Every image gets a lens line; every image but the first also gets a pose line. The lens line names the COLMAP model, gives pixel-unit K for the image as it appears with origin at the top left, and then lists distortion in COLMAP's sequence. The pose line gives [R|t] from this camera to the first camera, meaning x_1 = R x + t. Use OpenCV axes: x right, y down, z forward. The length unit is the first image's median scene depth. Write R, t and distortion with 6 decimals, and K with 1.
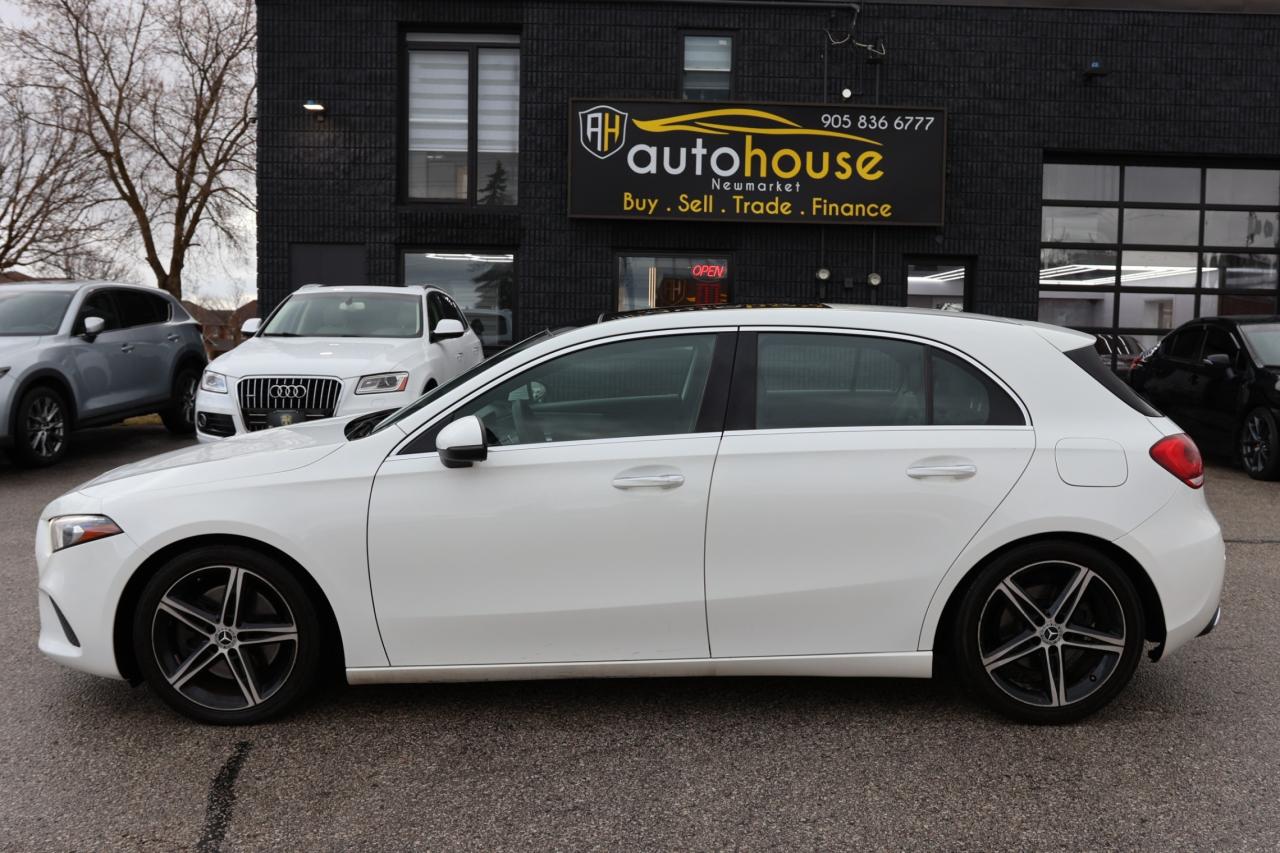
lens RADIAL K [[1284.3, 0, 640.0], [0, 1284.3, 426.5], [0, 0, 1]] dist [-0.043293, 0.103042]
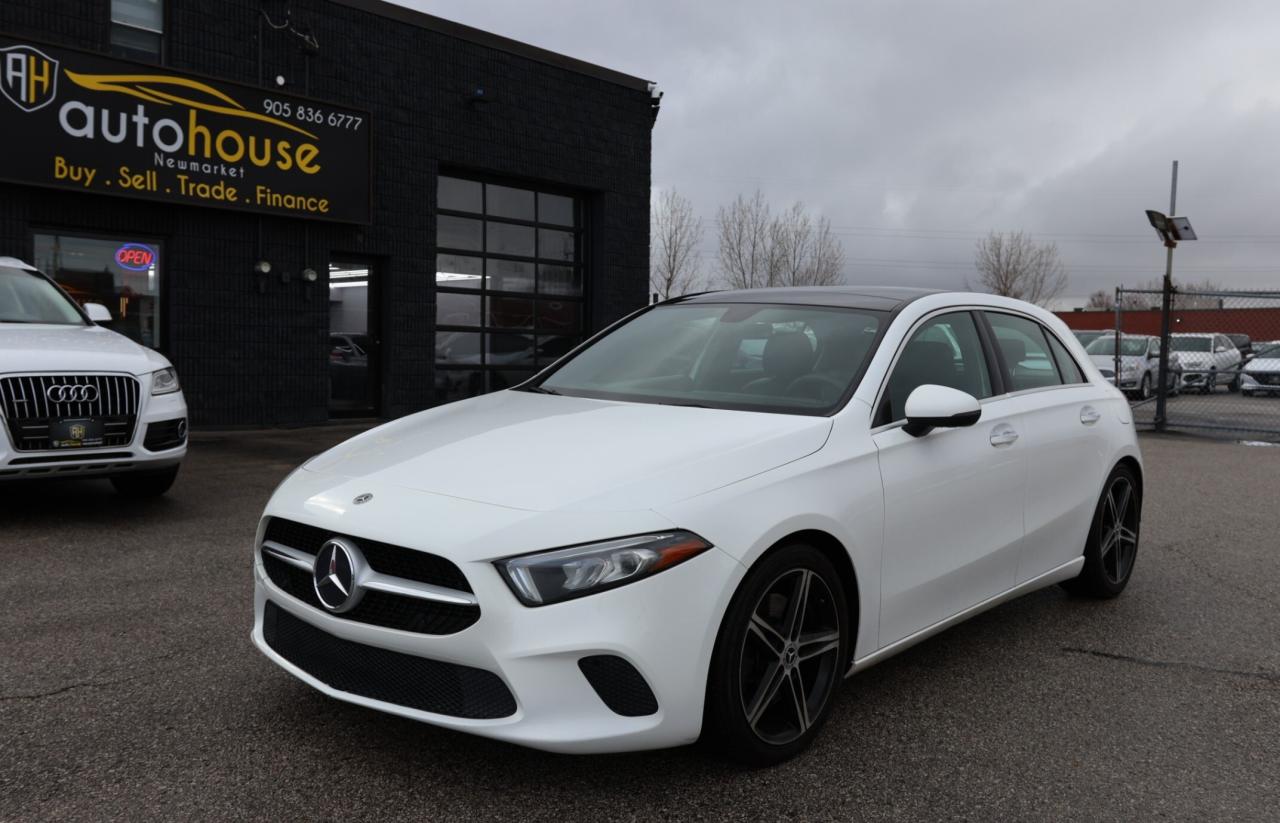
lens RADIAL K [[1231.9, 0, 623.6], [0, 1231.9, 412.9], [0, 0, 1]] dist [0.010494, 0.038051]
pose [[0.641996, -0.043769, 0.765458, -0.396823], [0.057254, 0.998318, 0.009064, -0.003699], [-0.764567, 0.038007, 0.643422, 0.212883]]
